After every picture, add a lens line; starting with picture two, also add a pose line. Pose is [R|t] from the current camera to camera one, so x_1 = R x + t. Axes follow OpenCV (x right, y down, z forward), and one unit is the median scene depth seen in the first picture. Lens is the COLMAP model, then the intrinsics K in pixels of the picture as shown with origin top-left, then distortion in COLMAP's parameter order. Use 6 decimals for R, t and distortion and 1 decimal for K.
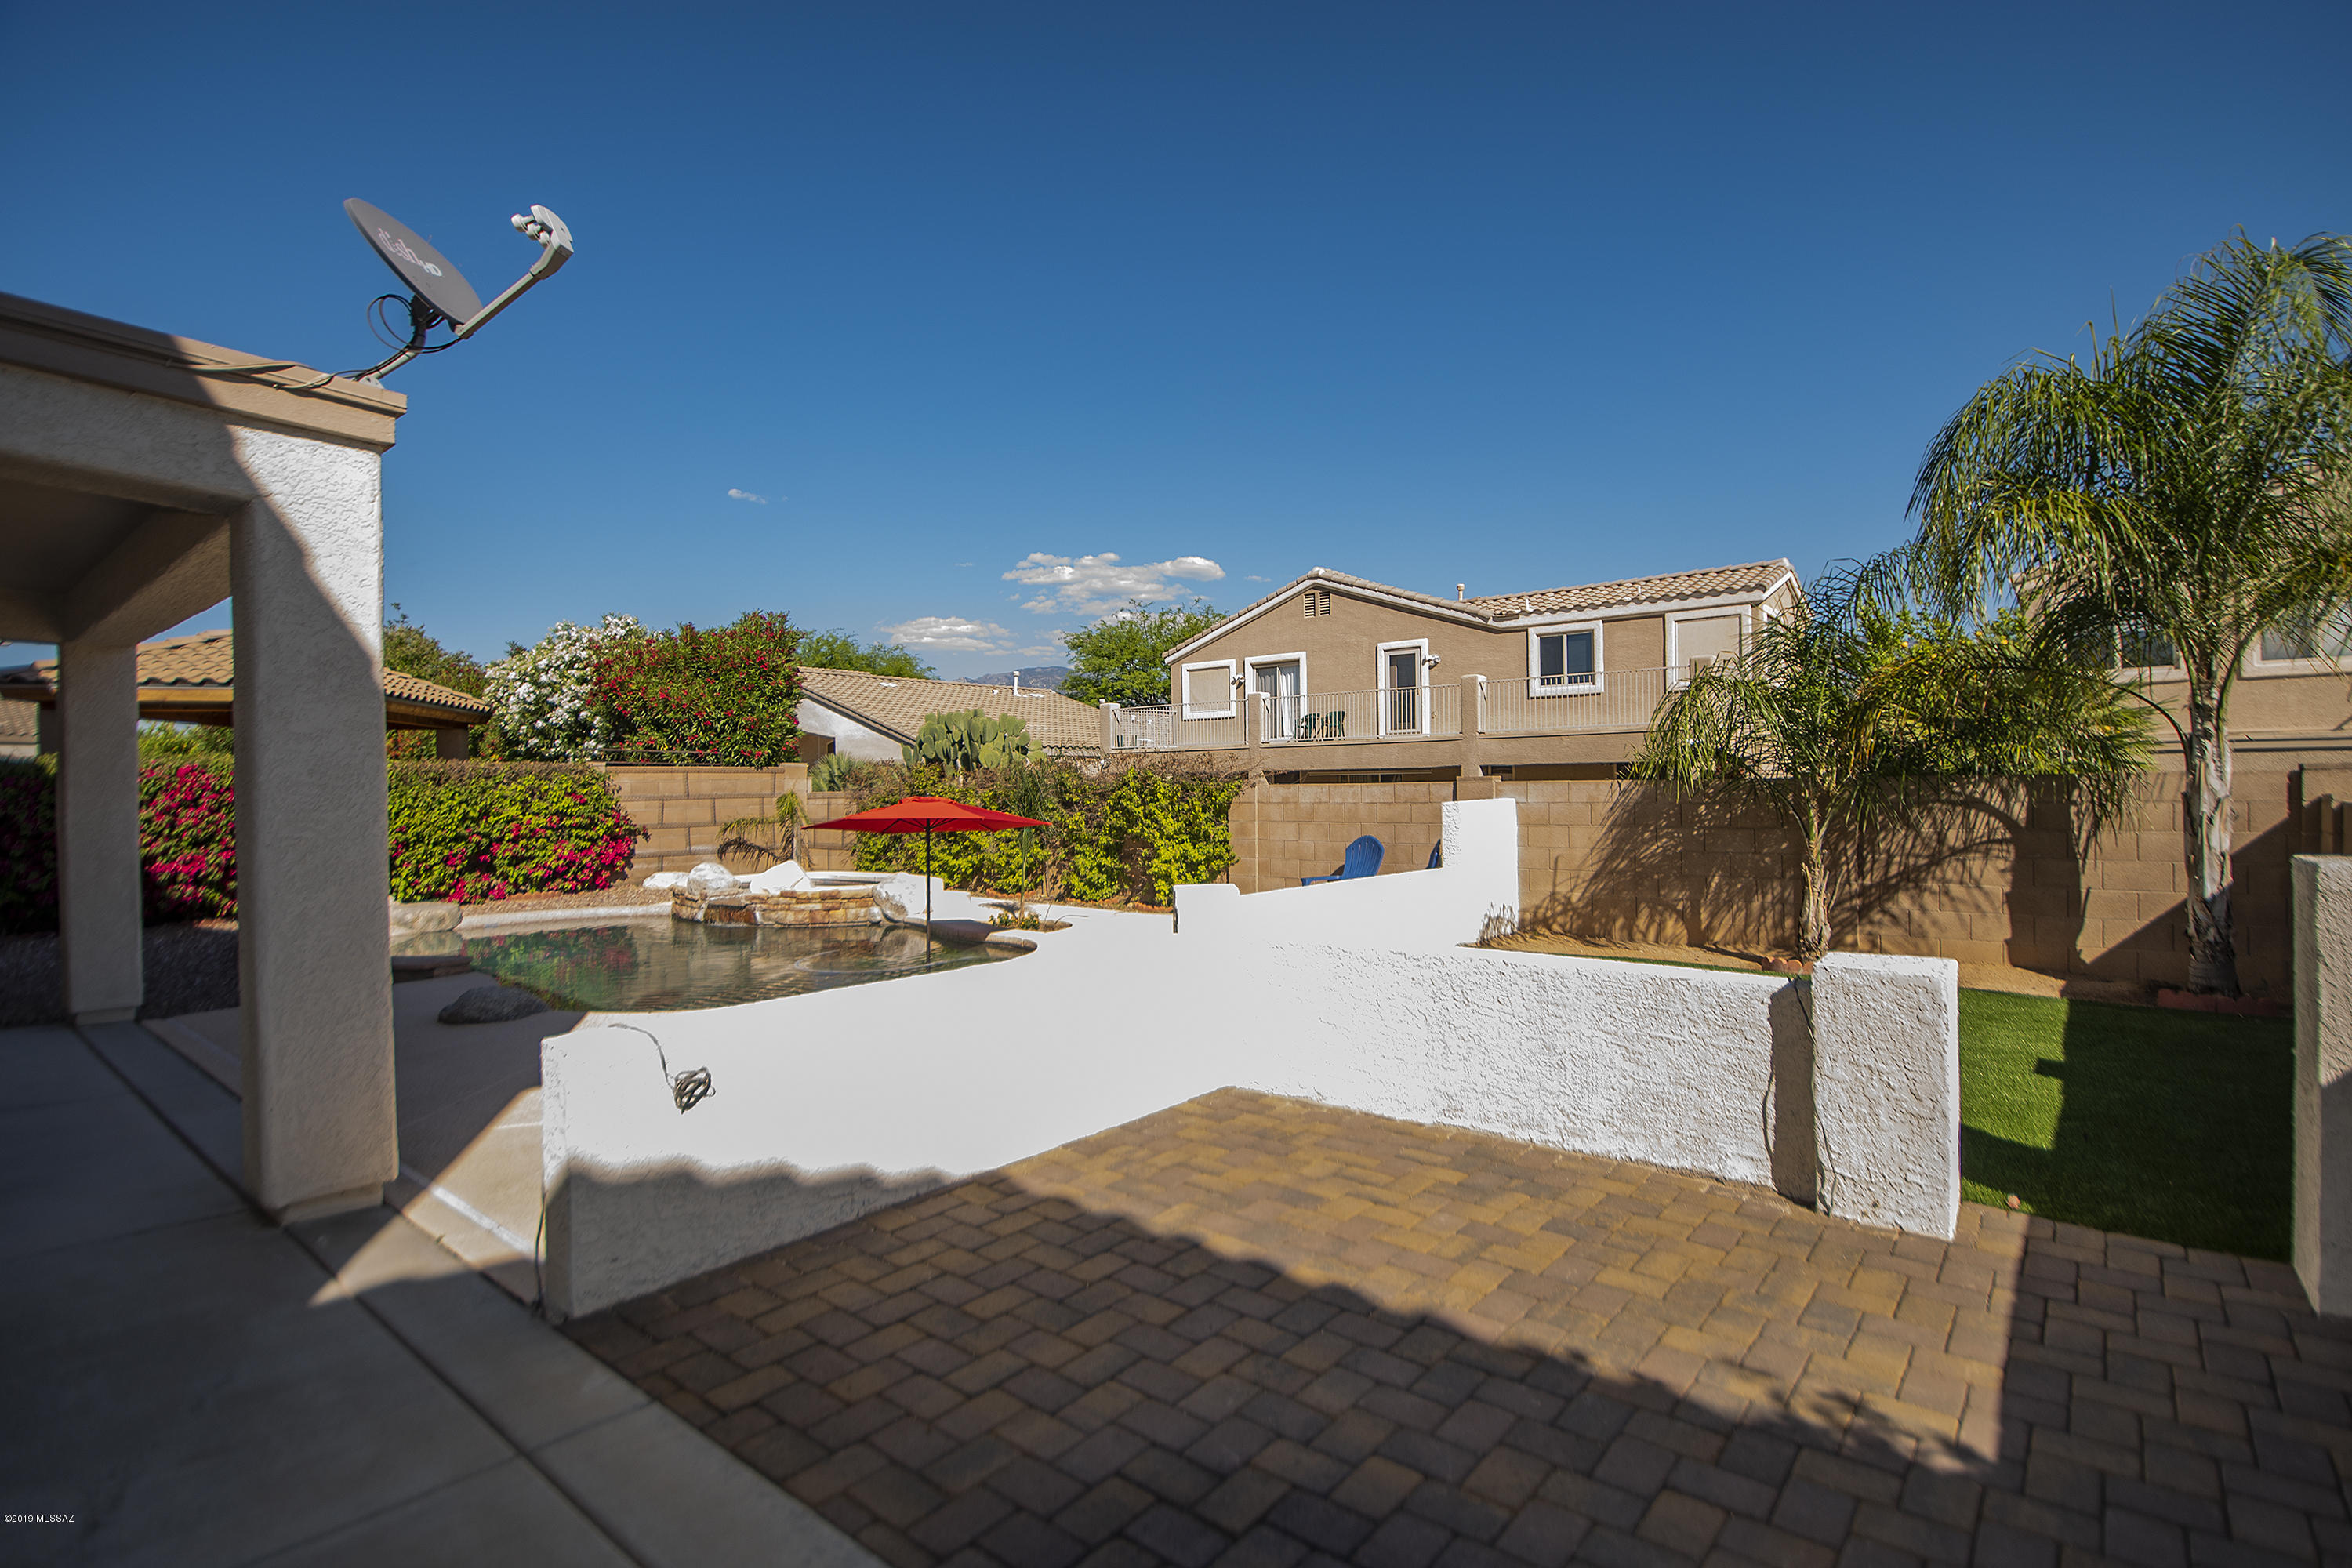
lens RADIAL K [[1089.1, 0, 1176.2], [0, 1089.1, 783.5], [0, 0, 1]] dist [0.002868, 0.000119]
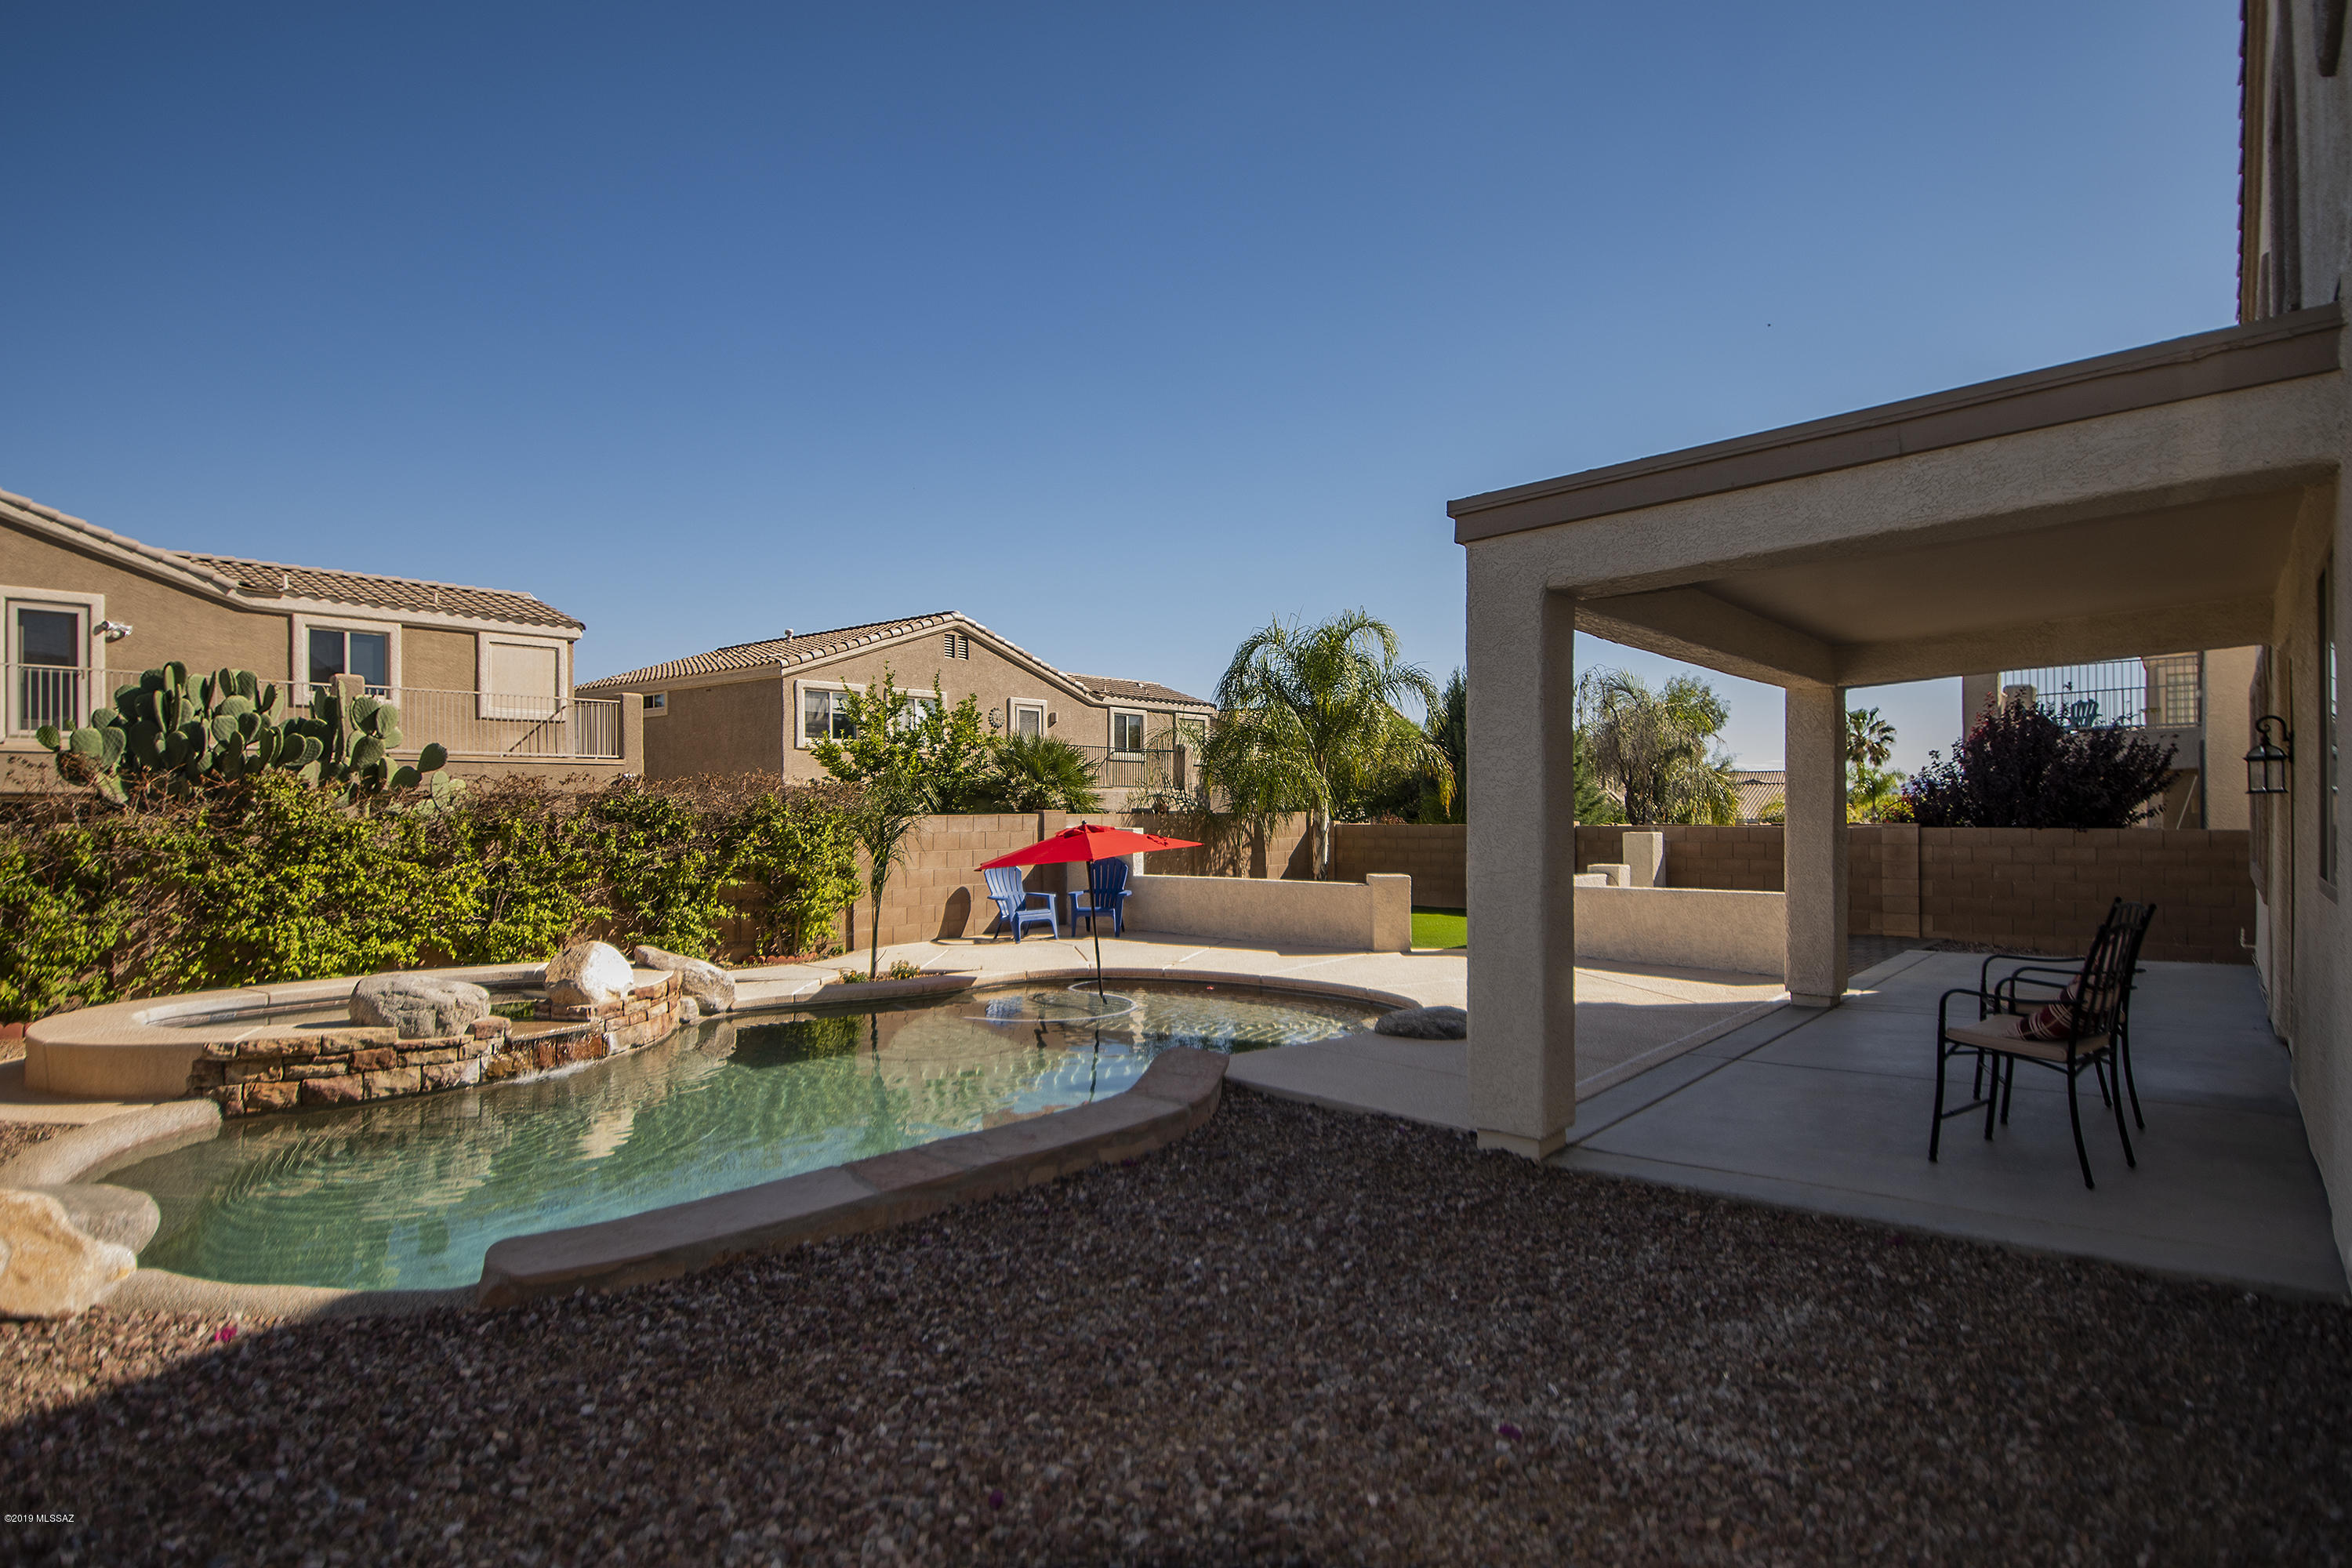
lens RADIAL K [[1237.1, 0, 1191.2], [0, 1237.1, 798.6], [0, 0, 1]] dist [-0.002406, -0.013135]
pose [[0.025886, 0.018132, 0.999500, -0.508092], [0.004357, 0.999824, -0.018251, 0.004632], [-0.999655, 0.004827, 0.025802, 0.344116]]
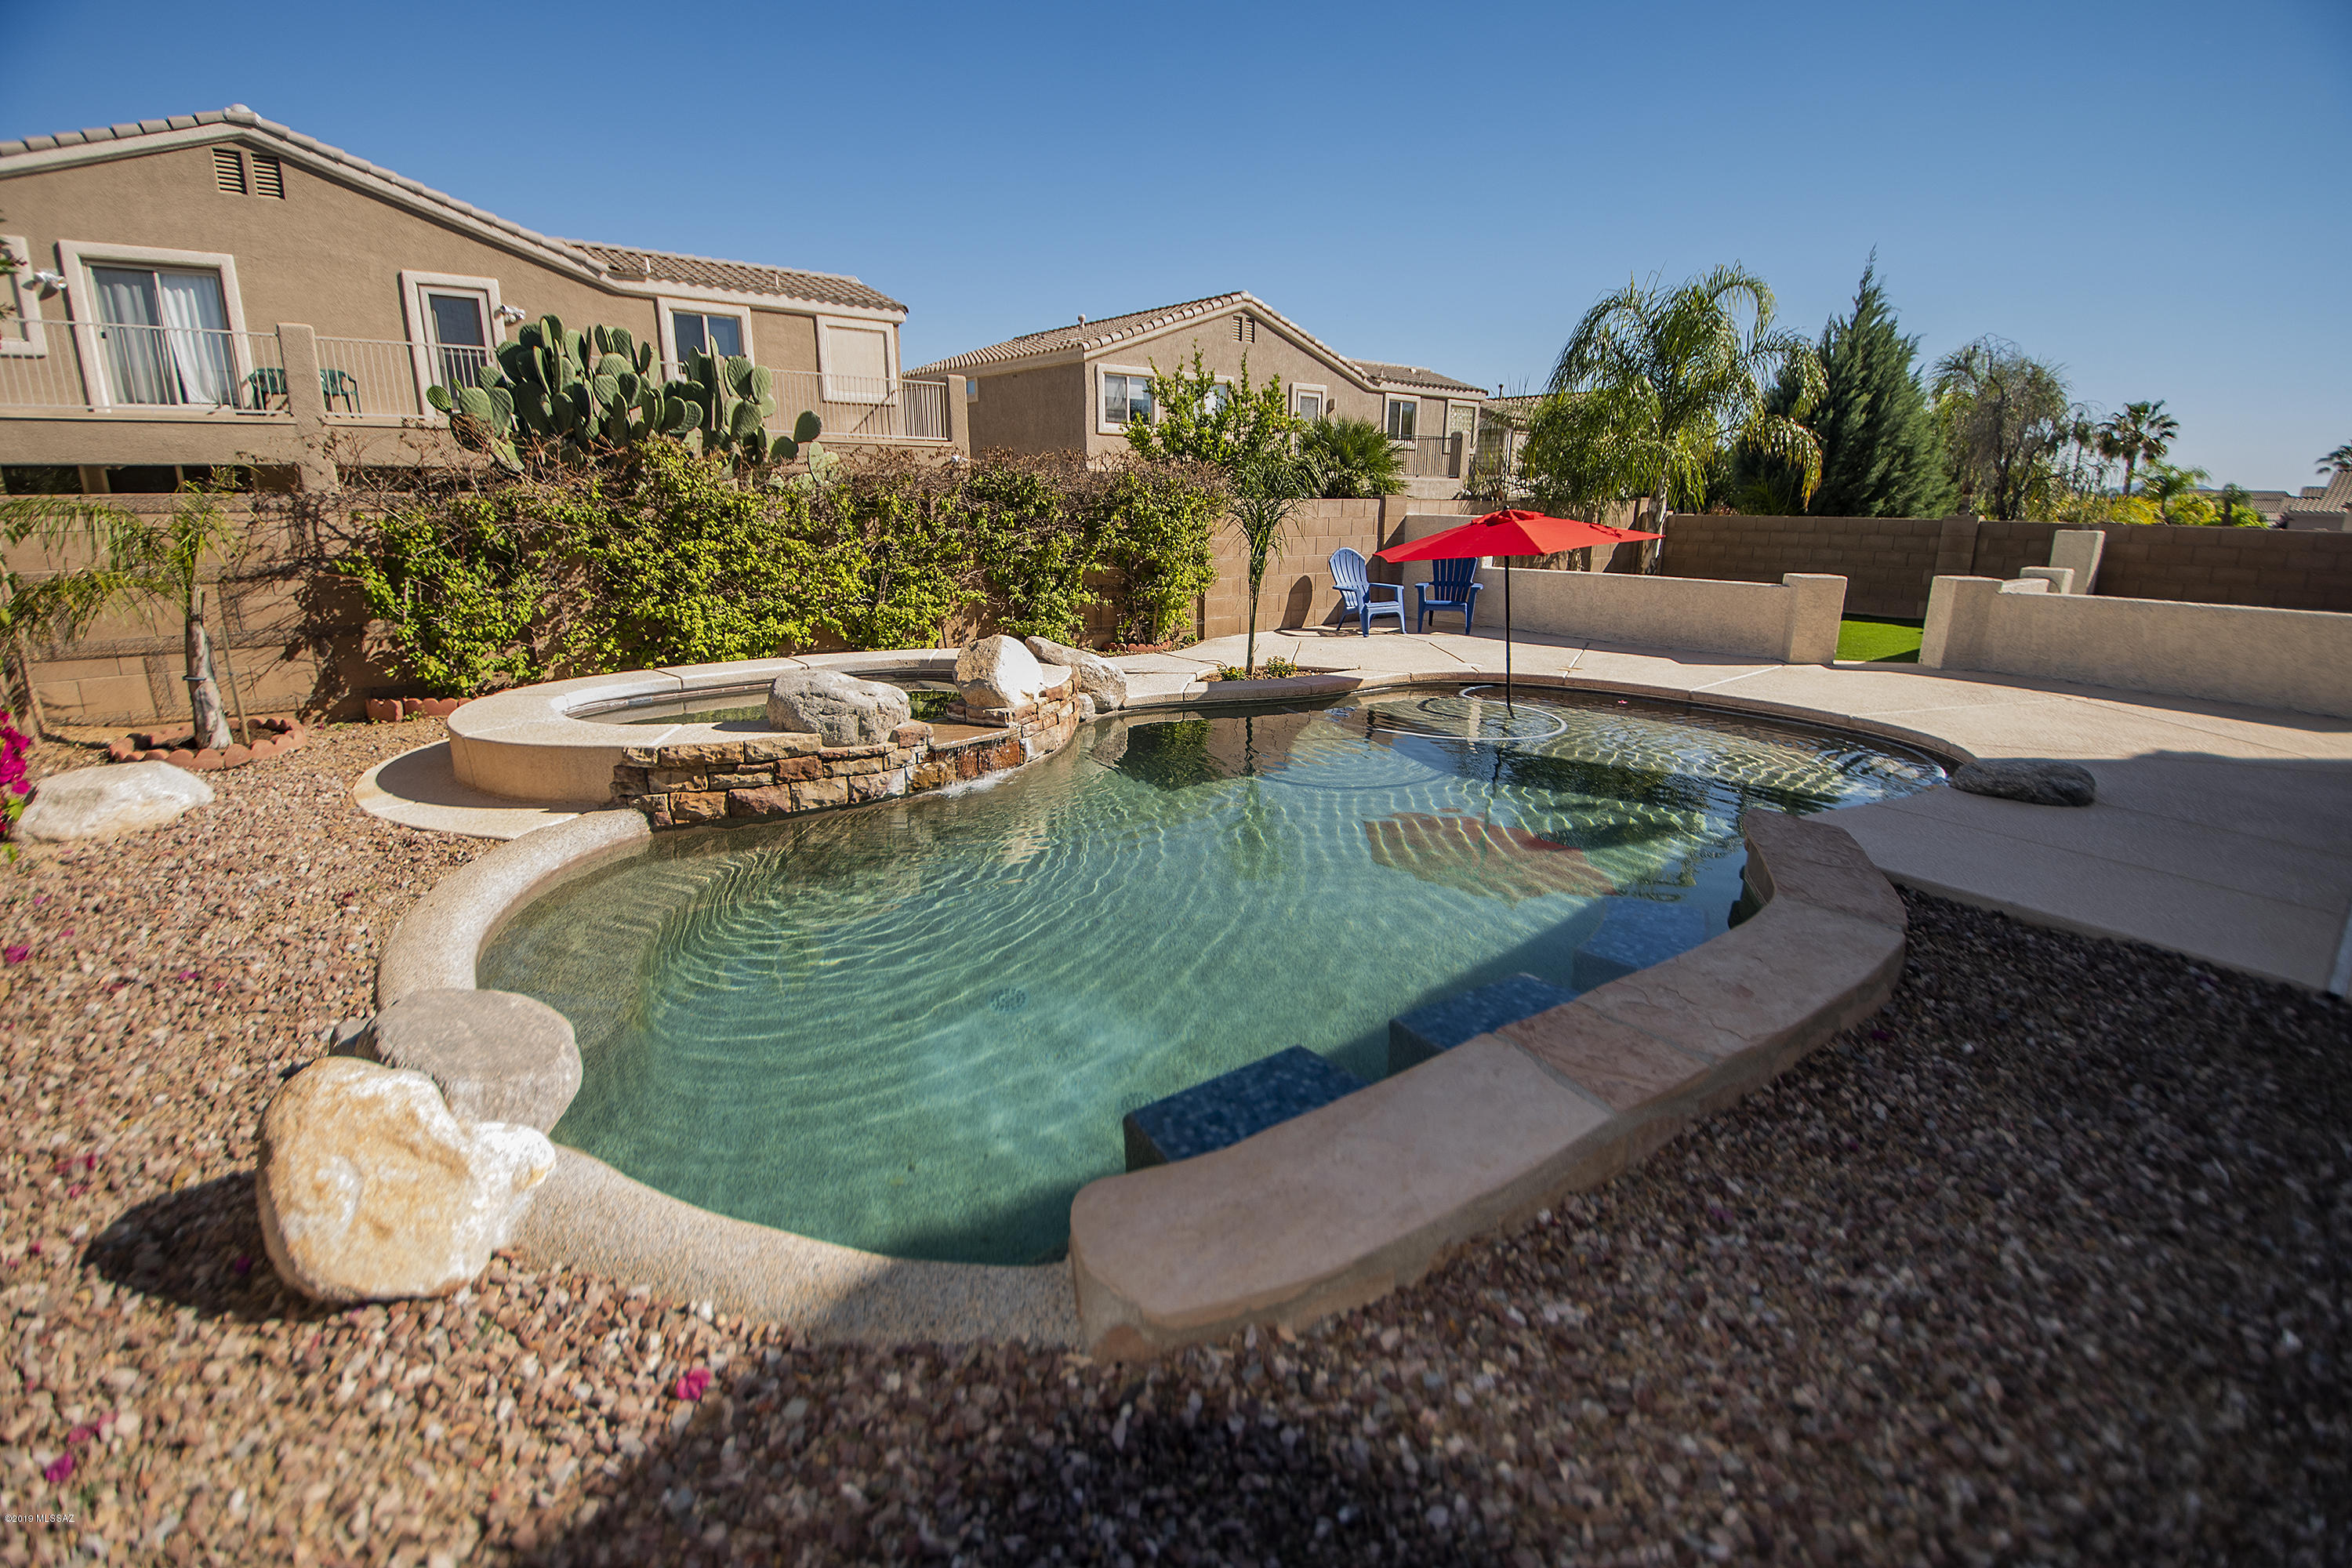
lens RADIAL K [[1064.4, 0, 1176.7], [0, 1064.4, 781.2], [0, 0, 1]] dist [0.006585, -0.008899]
pose [[0.228238, -0.238692, 0.943893, -0.420959], [-0.010665, 0.968811, 0.247573, 0.006402], [-0.973547, -0.066572, 0.218574, 0.413520]]
